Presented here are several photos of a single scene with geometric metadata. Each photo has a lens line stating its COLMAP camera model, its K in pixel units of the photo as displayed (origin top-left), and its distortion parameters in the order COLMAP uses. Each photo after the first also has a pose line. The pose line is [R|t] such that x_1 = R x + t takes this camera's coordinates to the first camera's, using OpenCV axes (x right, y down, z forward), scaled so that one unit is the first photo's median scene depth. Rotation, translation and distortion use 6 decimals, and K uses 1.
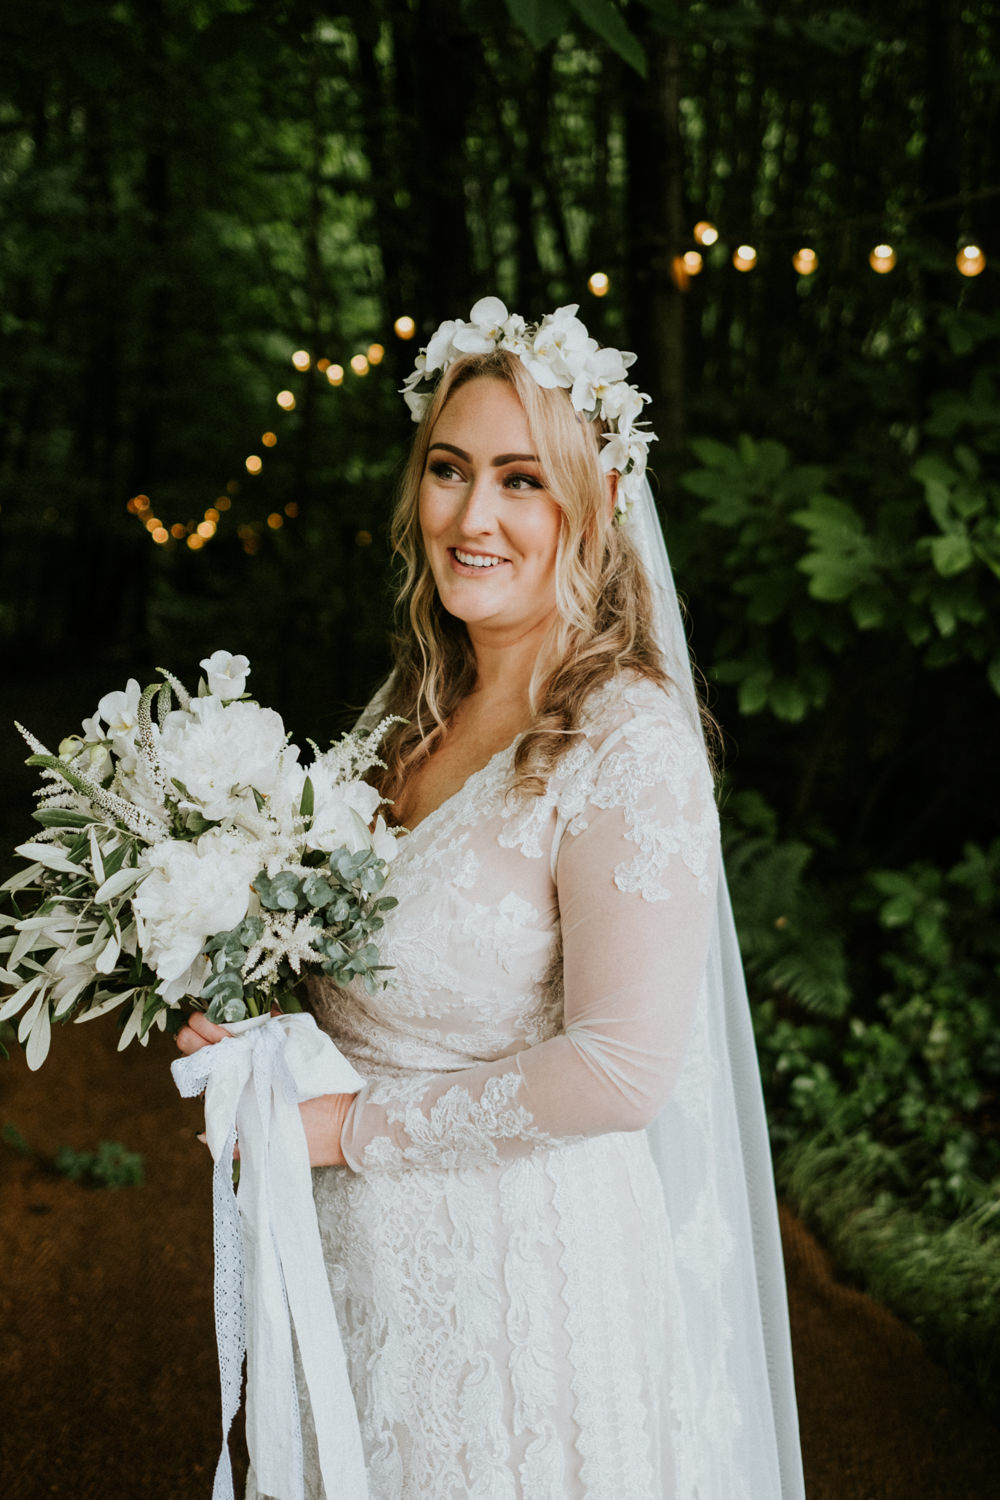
lens RADIAL K [[1693.3, 0, 566.9], [0, 1693.3, 745.3], [0, 0, 1]] dist [0.015846, 0.006042]
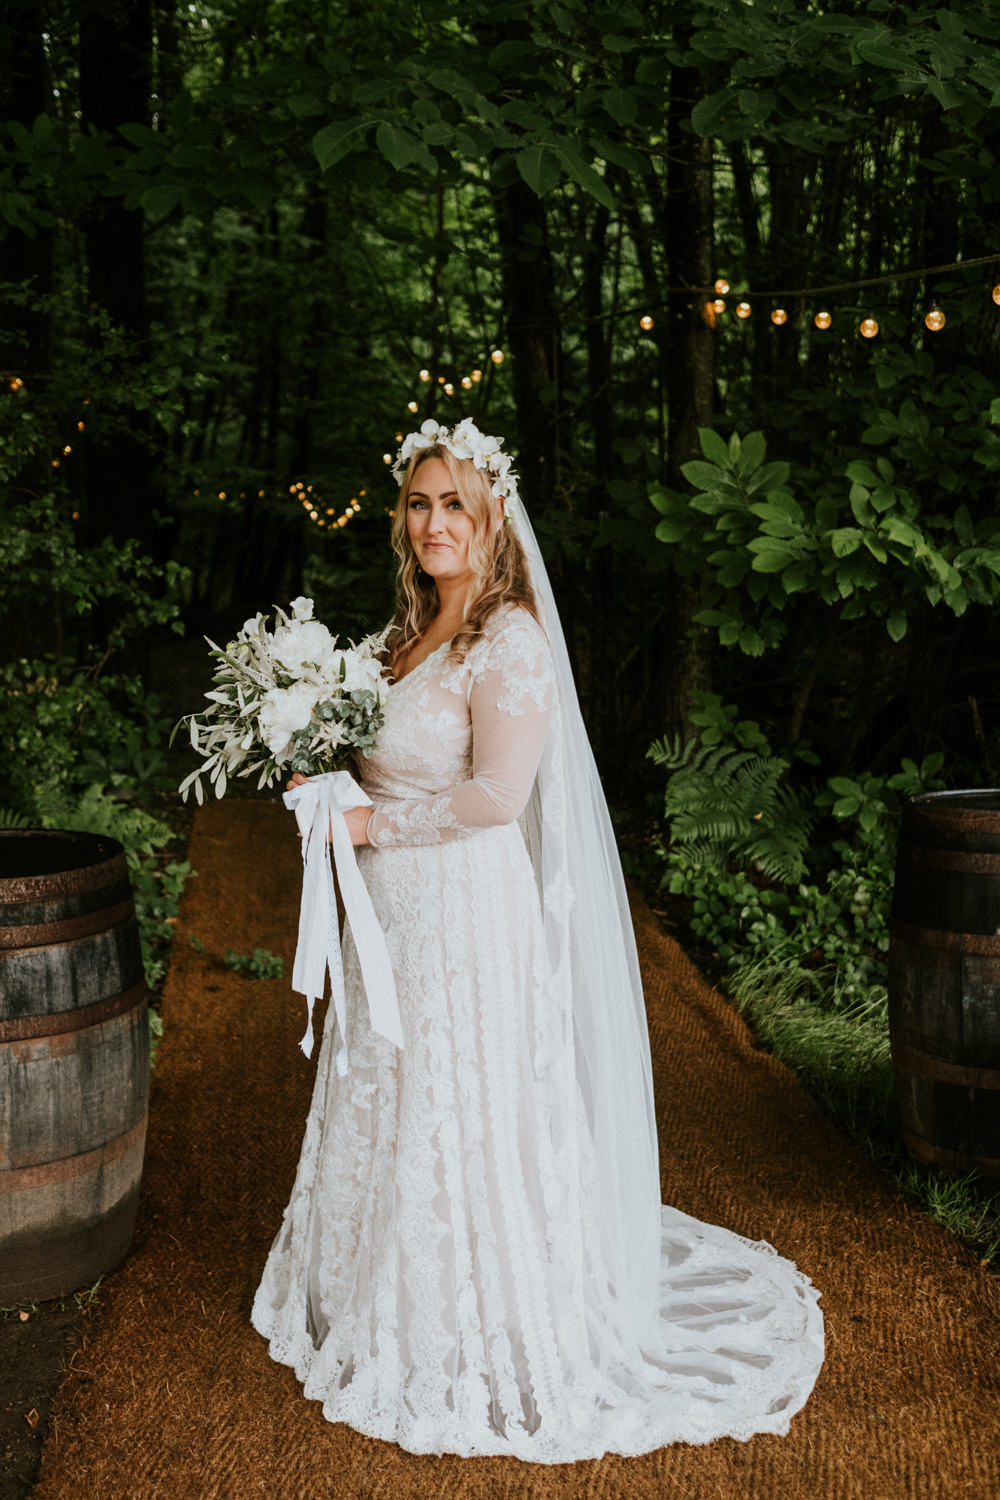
lens RADIAL K [[1559.9, 0, 484.3], [0, 1559.9, 739.0], [0, 0, 1]] dist [-0.013091, 0.026501]
pose [[0.991848, 0.020869, -0.125706, 0.092023], [-0.018017, 0.999555, 0.023780, 0.027998], [0.126146, -0.021321, 0.991783, -0.322606]]
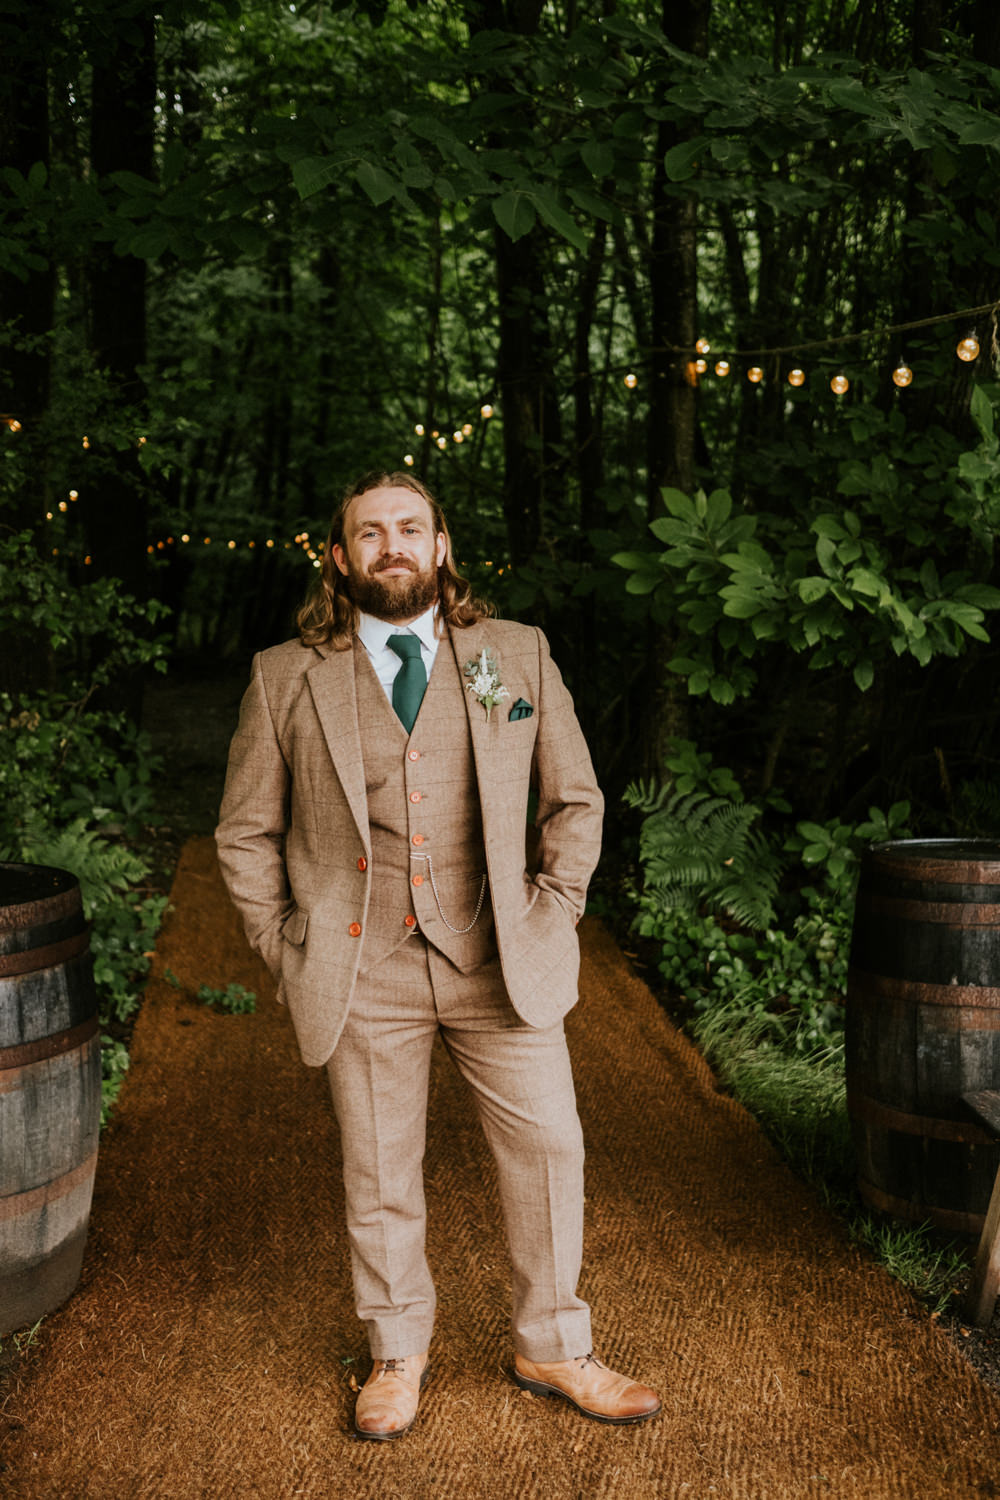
lens RADIAL K [[1491.6, 0, 500.0], [0, 1491.6, 750.0], [0, 0, 1]] dist [-0.018785, 0.029381]
pose [[0.992627, 0.035998, -0.115740, 0.111404], [-0.036113, 0.999347, 0.001100, 0.030723], [0.115704, 0.003088, 0.993279, -0.276647]]
